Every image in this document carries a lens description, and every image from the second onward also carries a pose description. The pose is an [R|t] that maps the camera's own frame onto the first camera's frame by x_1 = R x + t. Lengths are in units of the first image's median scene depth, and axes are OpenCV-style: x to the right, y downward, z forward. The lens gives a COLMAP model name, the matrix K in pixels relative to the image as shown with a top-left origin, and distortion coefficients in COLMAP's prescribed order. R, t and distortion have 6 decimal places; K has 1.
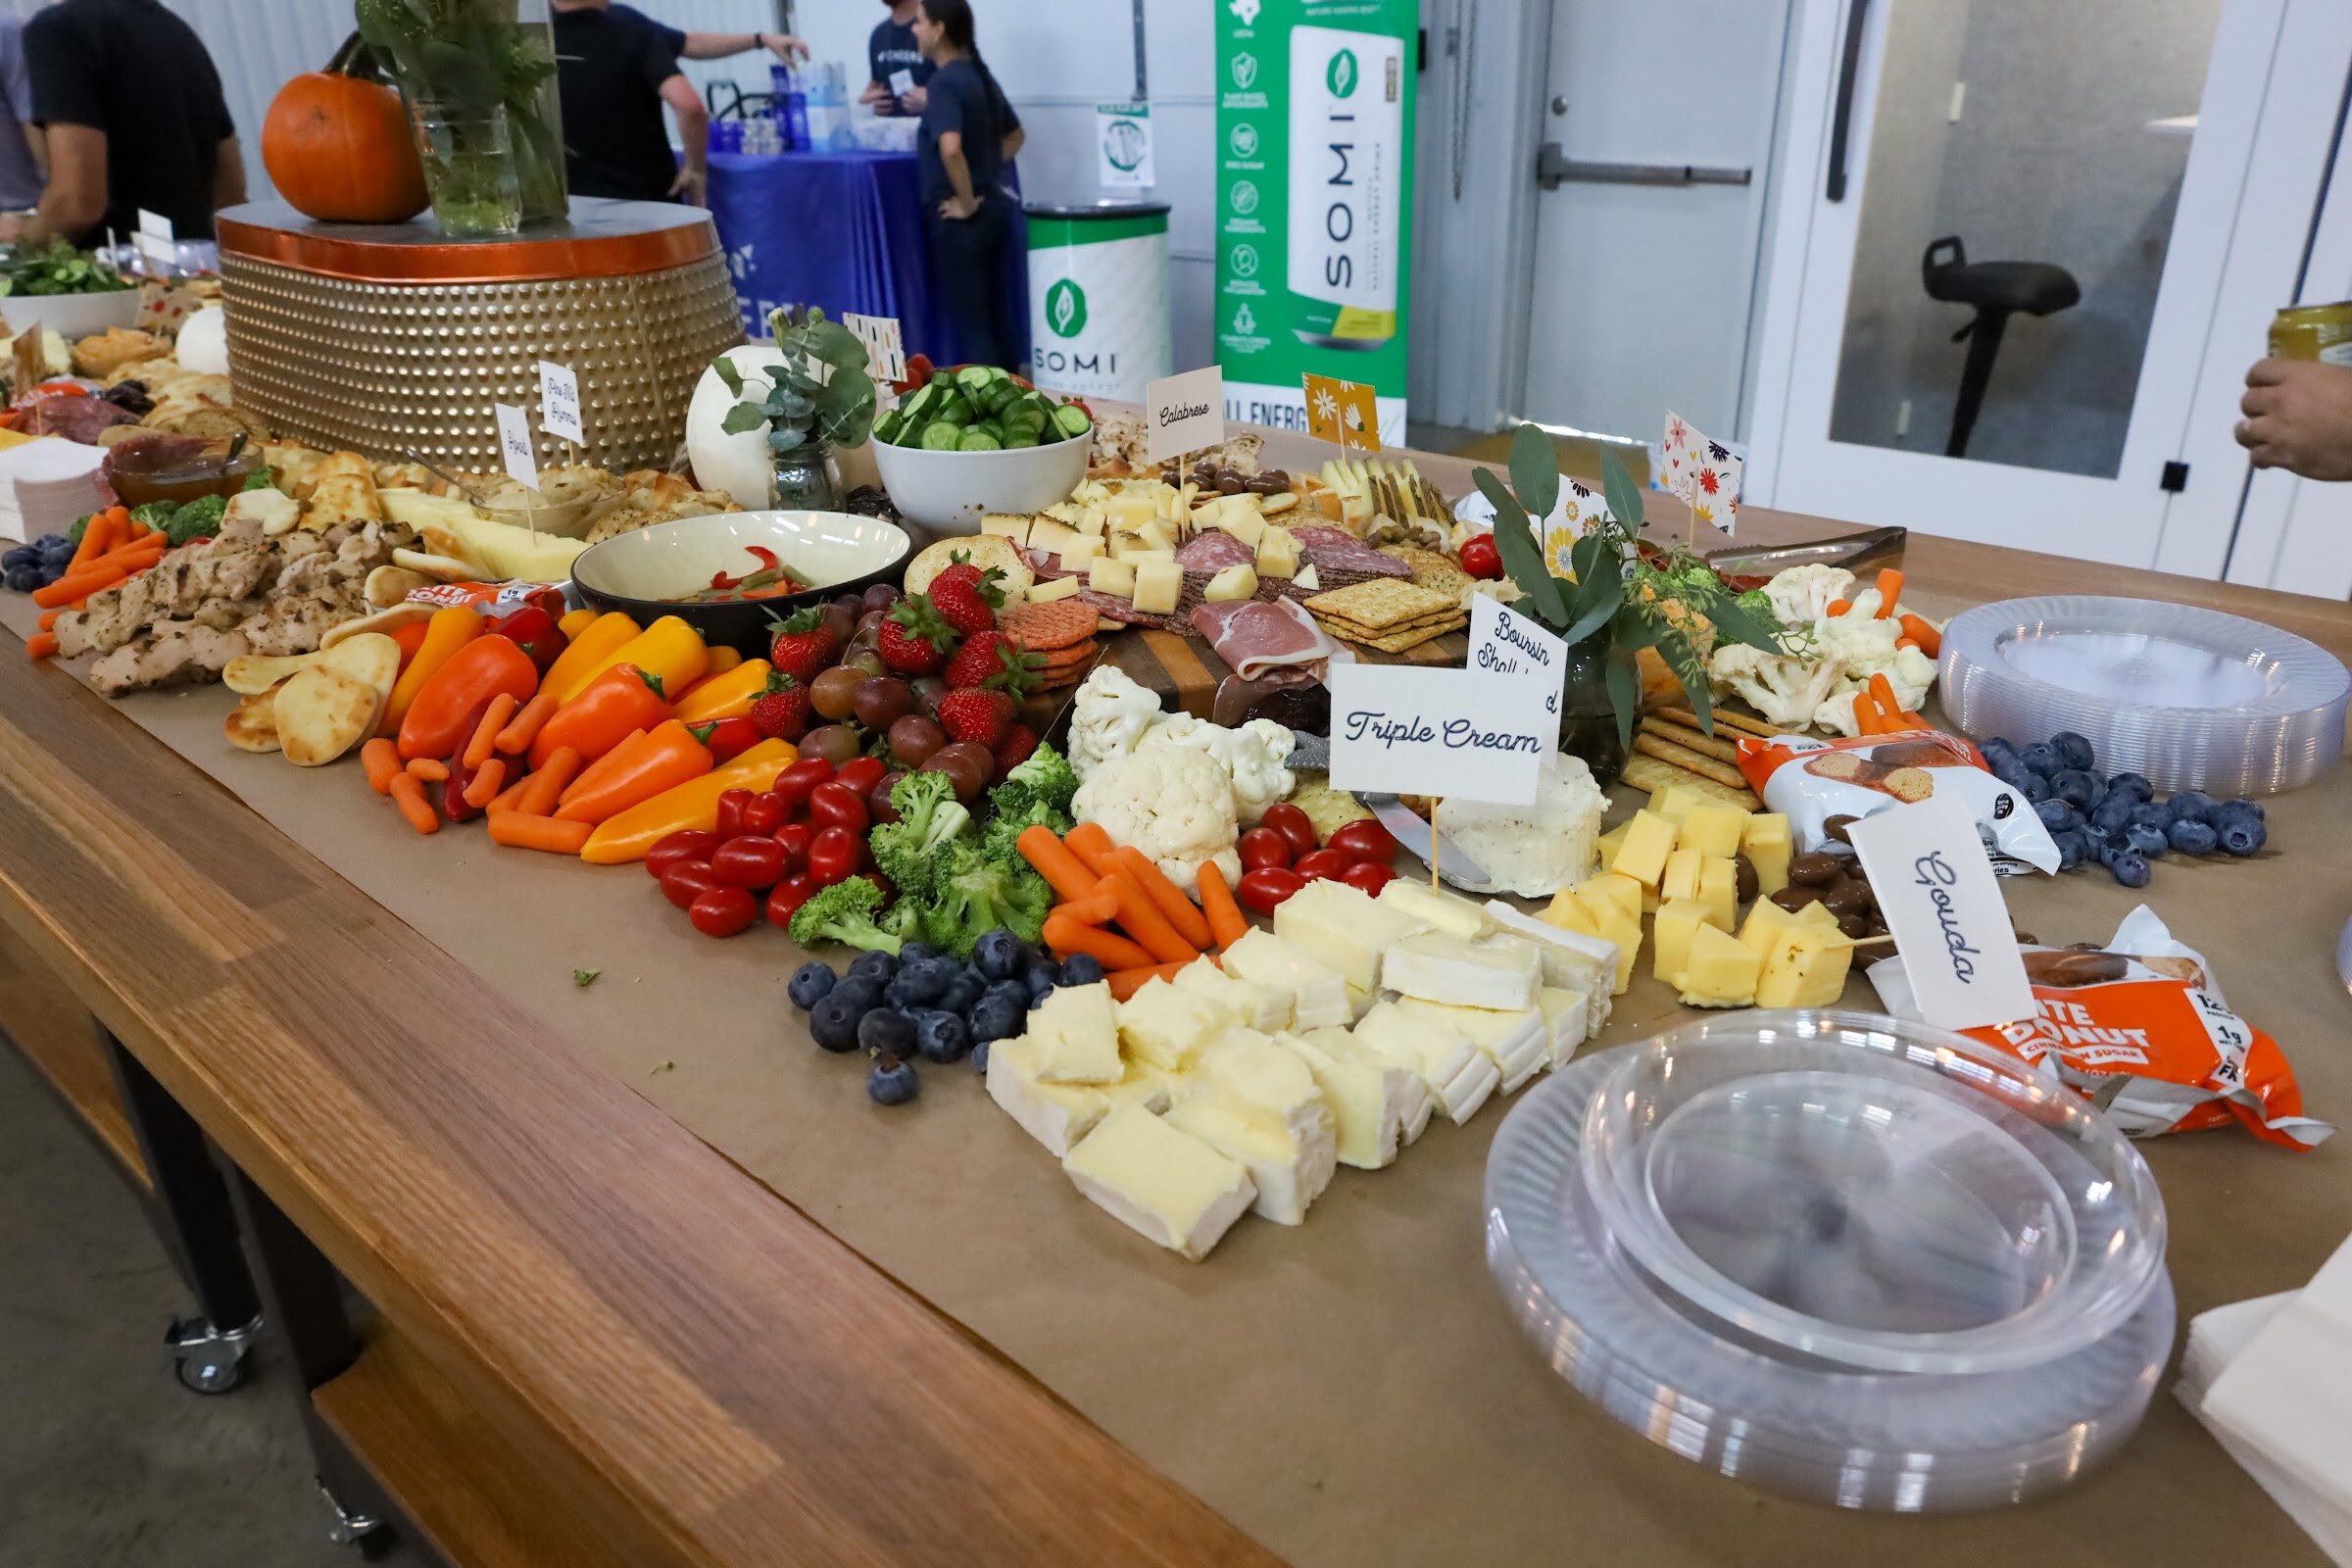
lens RADIAL K [[1614.4, 0, 1182.9], [0, 1614.4, 780.2], [0, 0, 1]] dist [-0.005796, -0.001221]
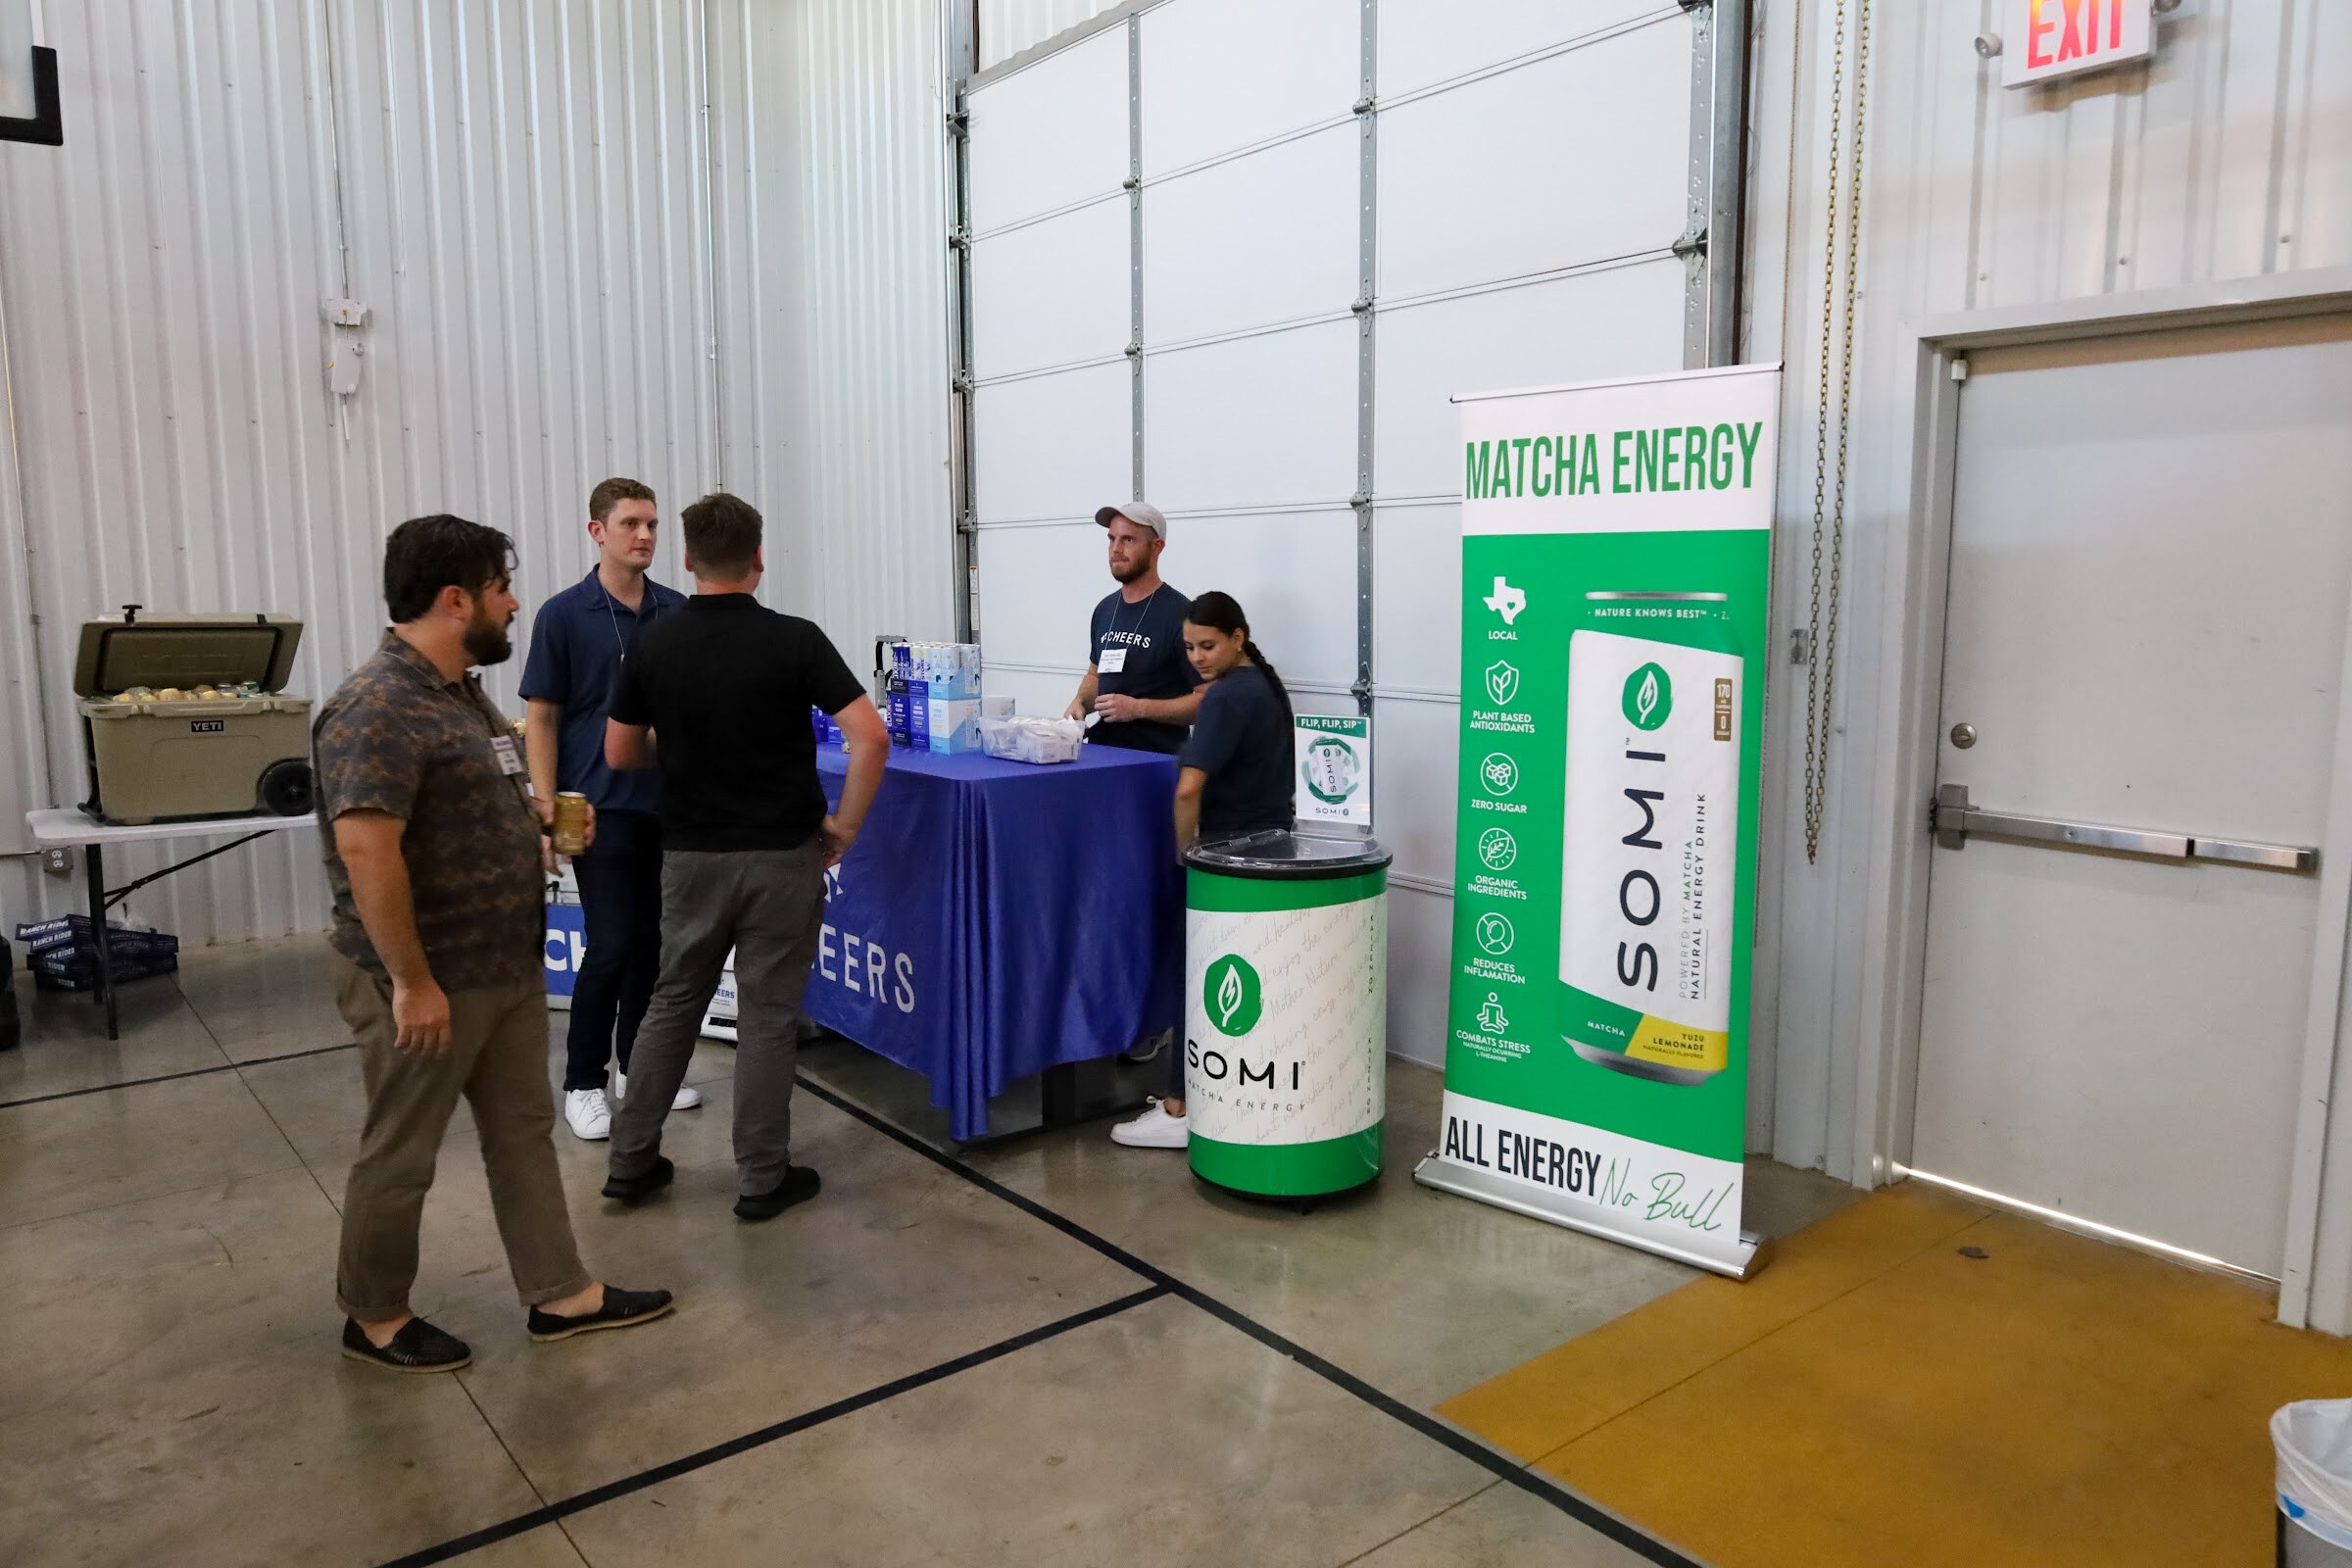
lens RADIAL K [[1614.4, 0, 1175.7], [0, 1614.4, 785.7], [0, 0, 1]] dist [-0.005796, -0.001221]
pose [[0.987374, 0.037824, -0.153823, 0.007020], [-0.080243, 0.956691, -0.279826, -0.180687], [0.136577, 0.288637, 0.947647, 0.309813]]
